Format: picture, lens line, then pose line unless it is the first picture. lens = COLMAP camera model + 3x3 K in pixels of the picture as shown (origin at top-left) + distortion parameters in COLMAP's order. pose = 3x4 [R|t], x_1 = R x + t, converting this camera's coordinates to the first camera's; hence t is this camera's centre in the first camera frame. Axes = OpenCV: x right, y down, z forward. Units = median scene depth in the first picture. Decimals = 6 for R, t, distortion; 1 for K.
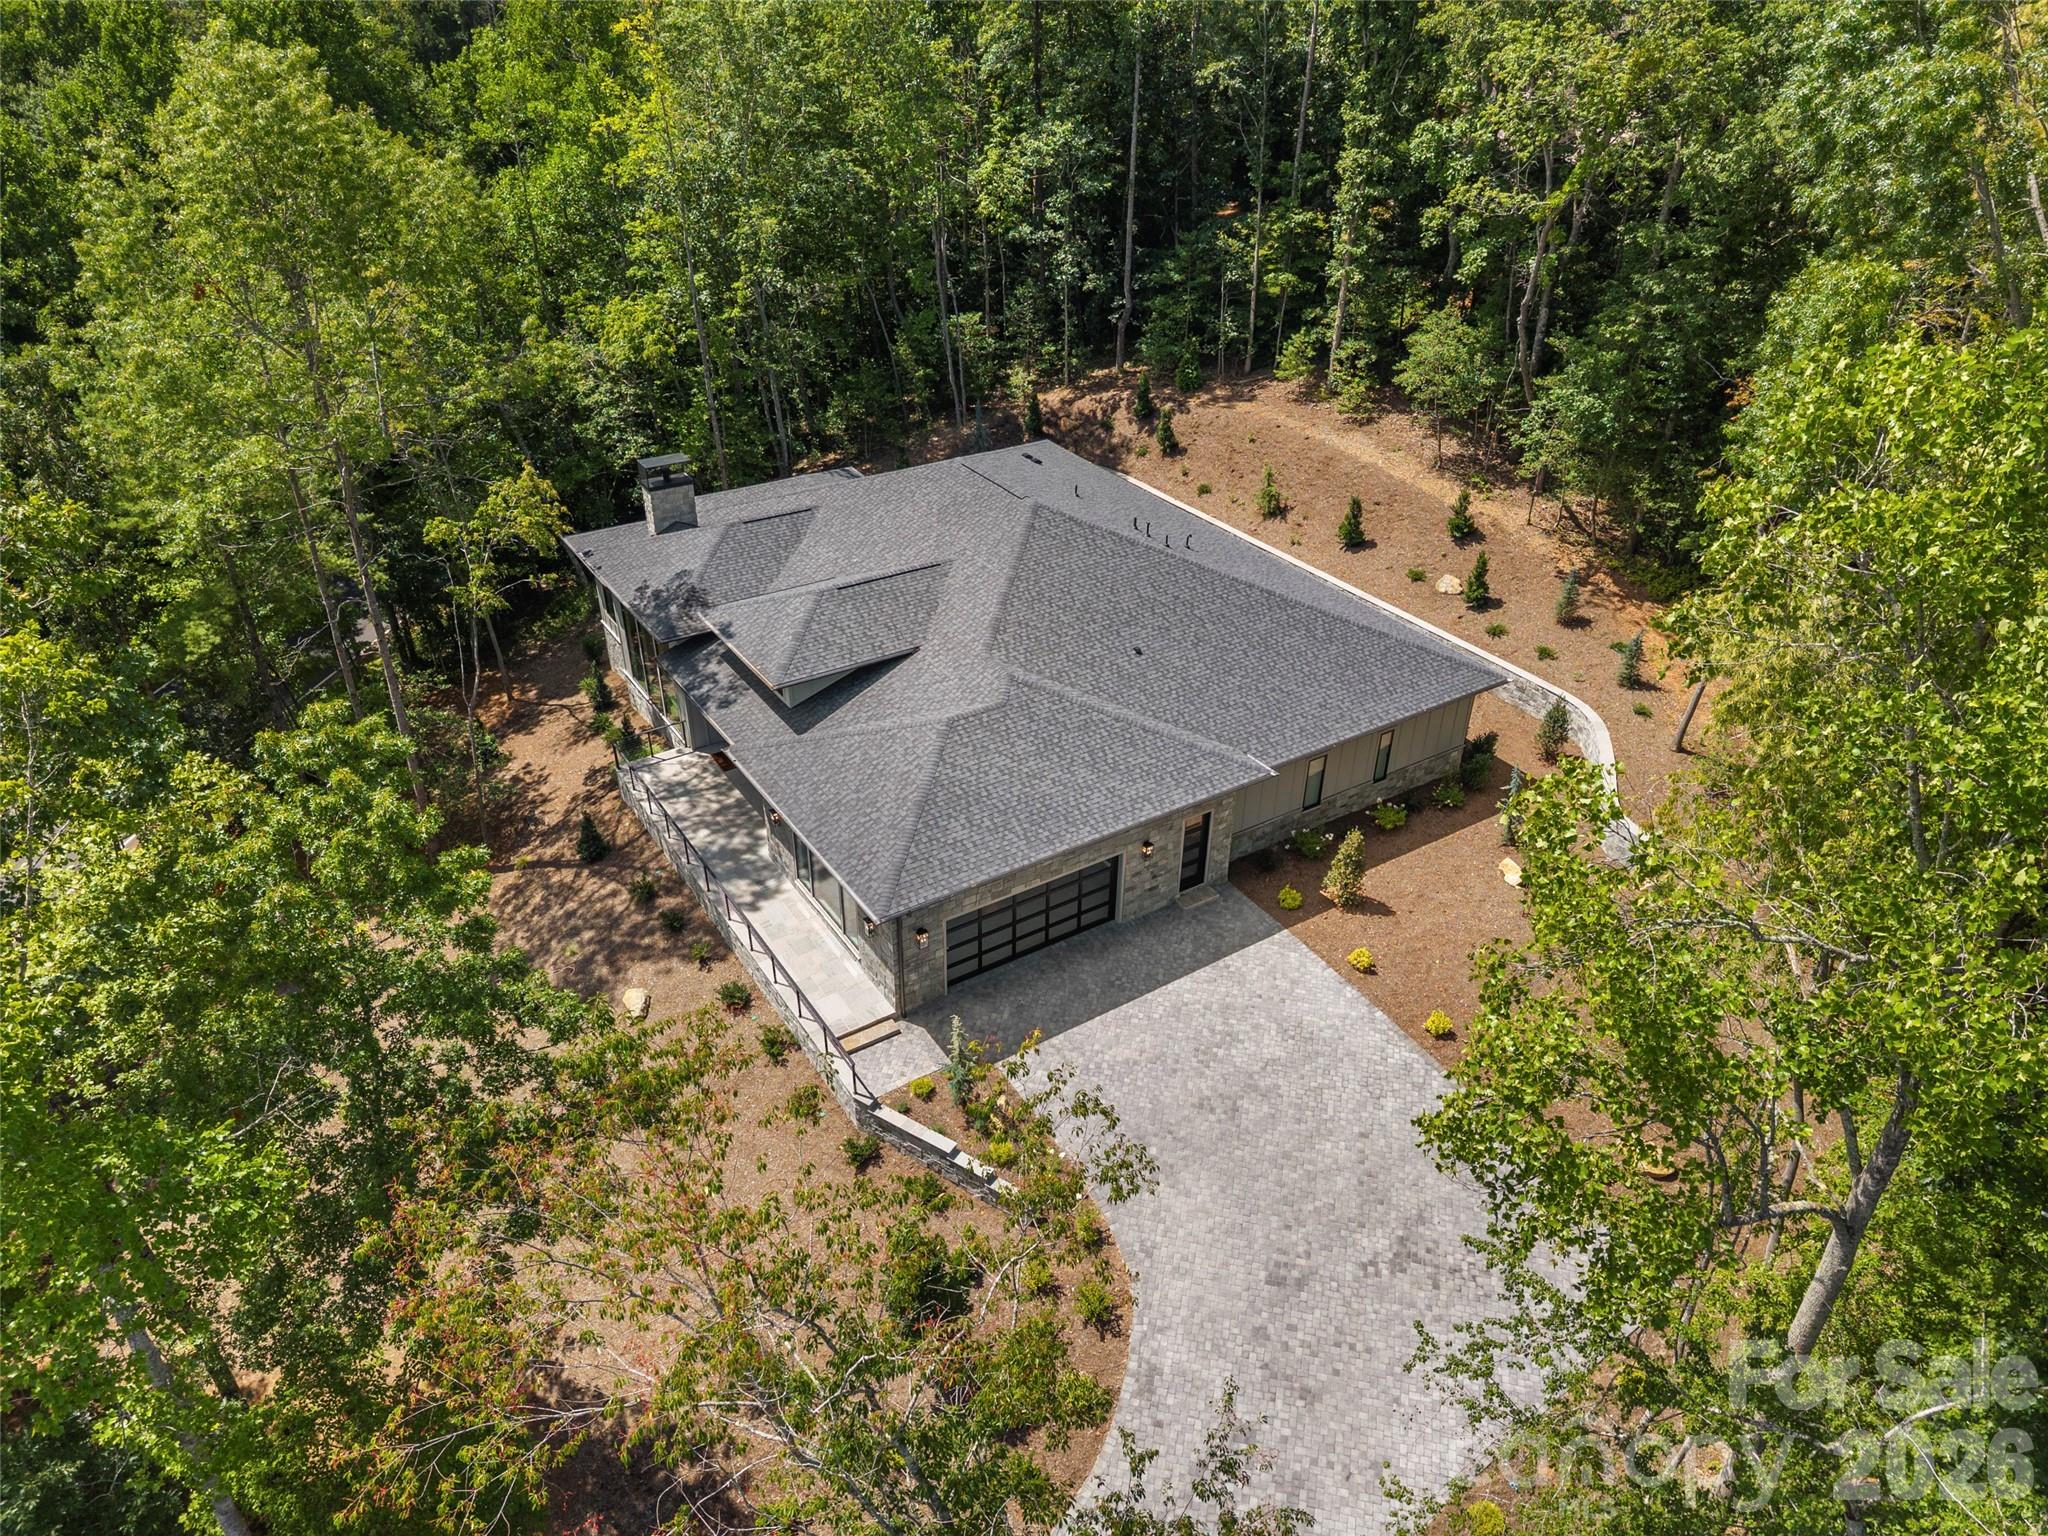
lens RADIAL K [[1423.9, 0, 1024.0], [0, 1423.9, 768.0], [0, 0, 1]] dist [0.090940, -0.105253]
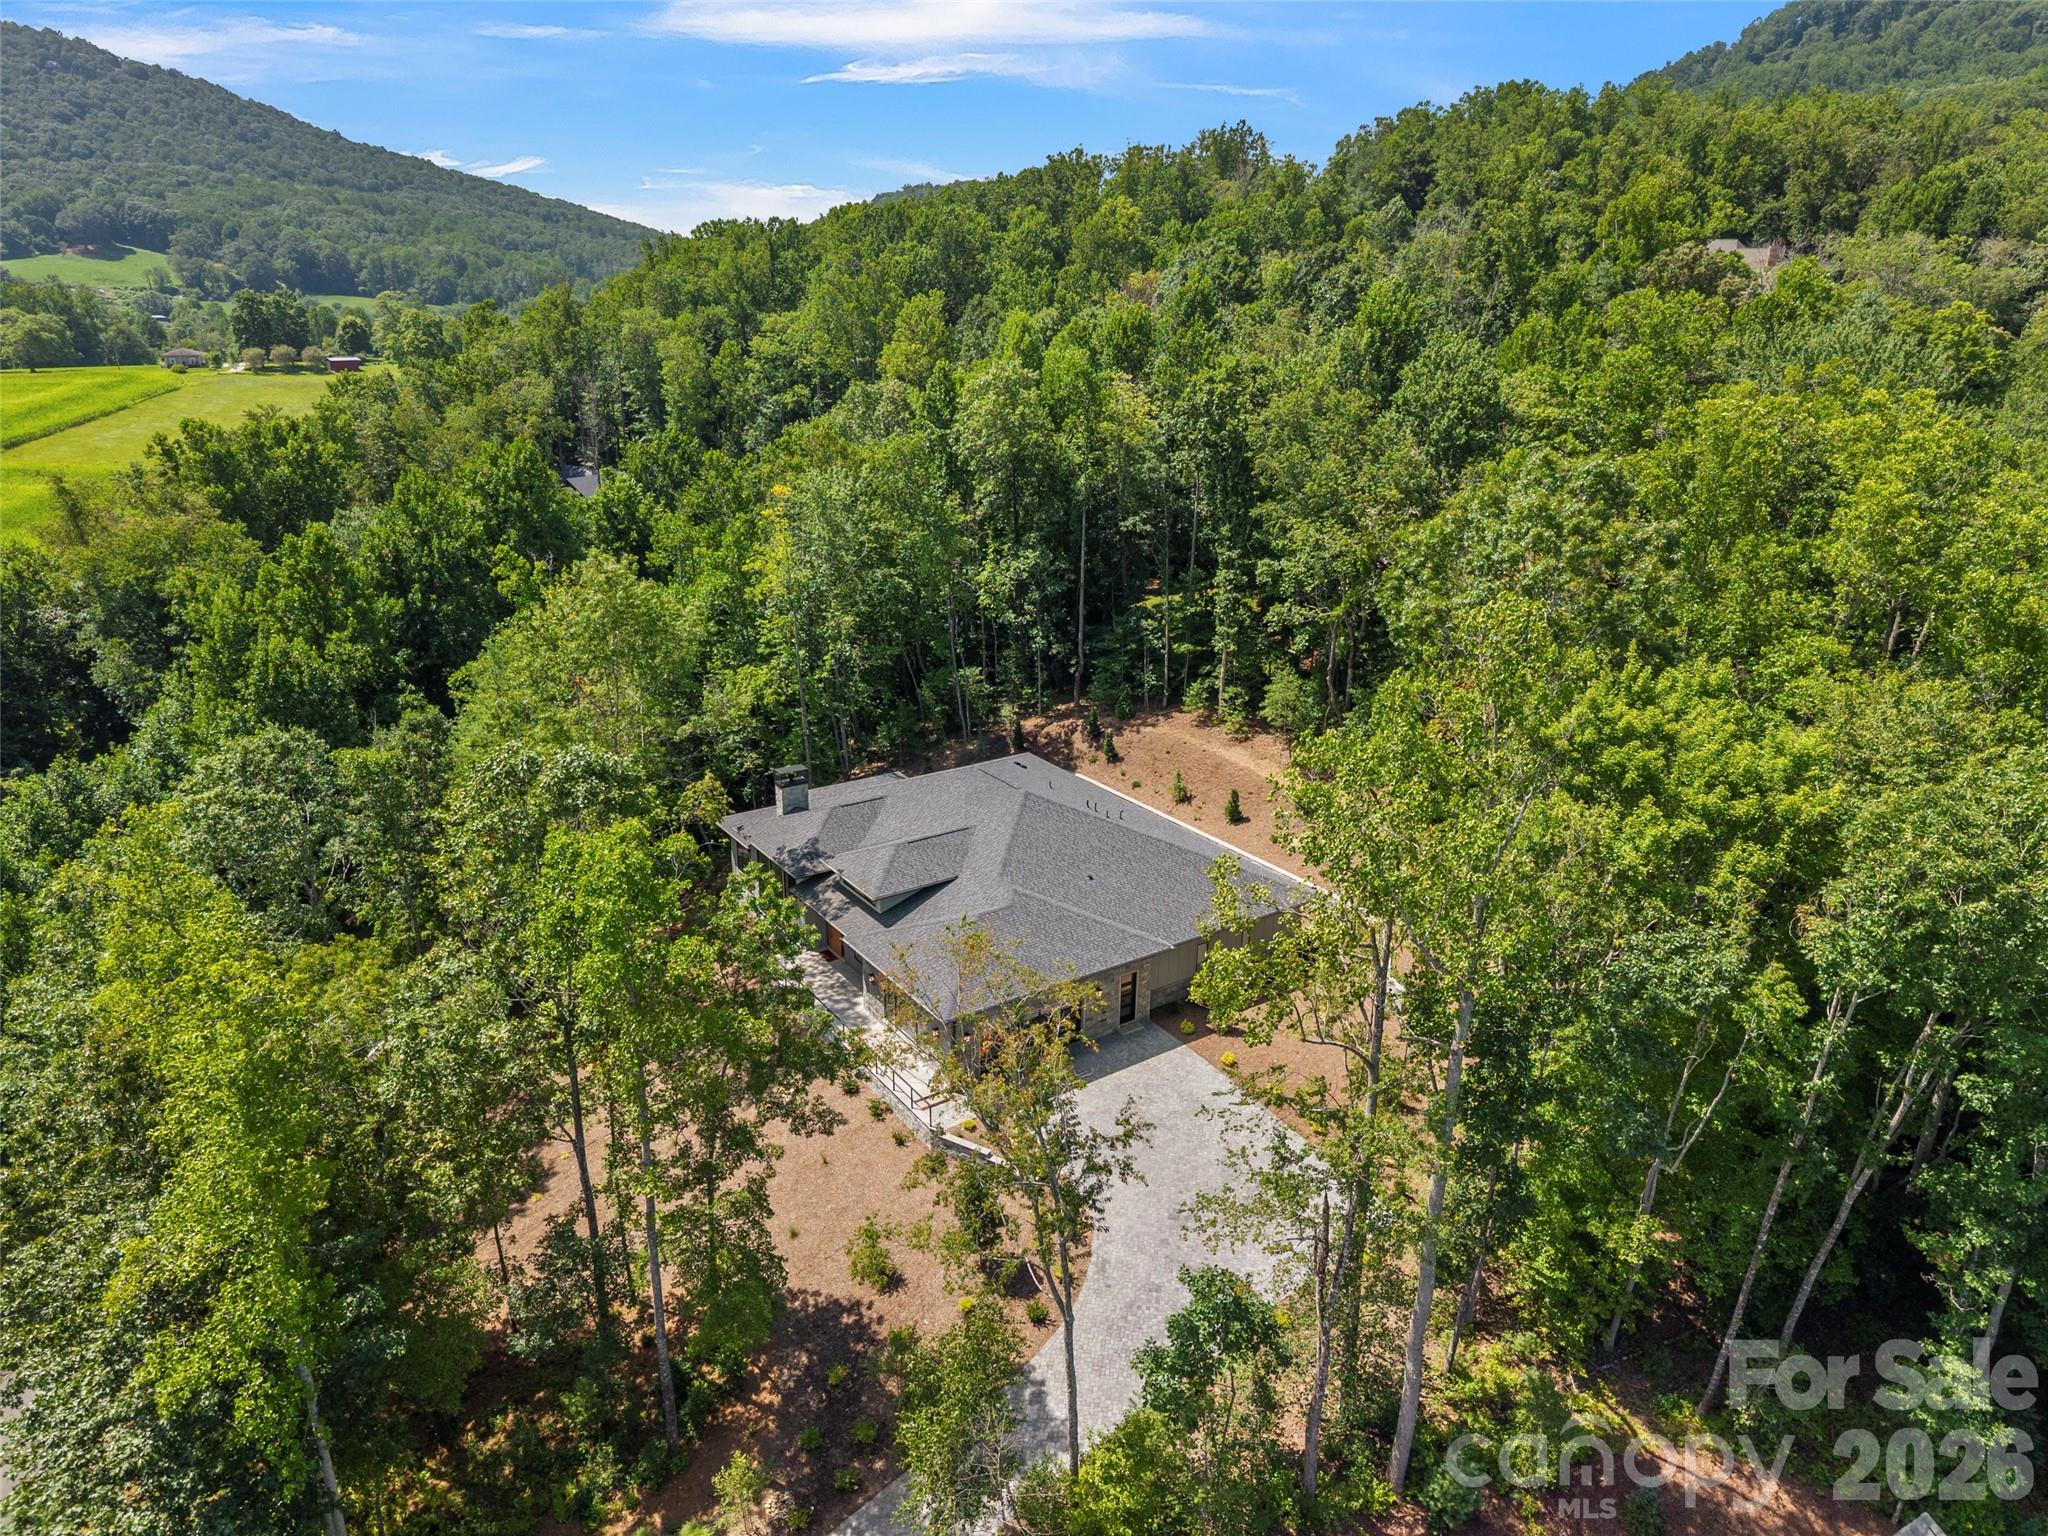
lens RADIAL K [[1423.9, 0, 1024.0], [0, 1423.9, 768.0], [0, 0, 1]] dist [0.090940, -0.105253]
pose [[0.999670, -0.008084, 0.024396, -0.025877], [0.013023, 0.977689, -0.209654, 0.099222], [-0.022157, 0.209902, 0.977471, -0.456301]]
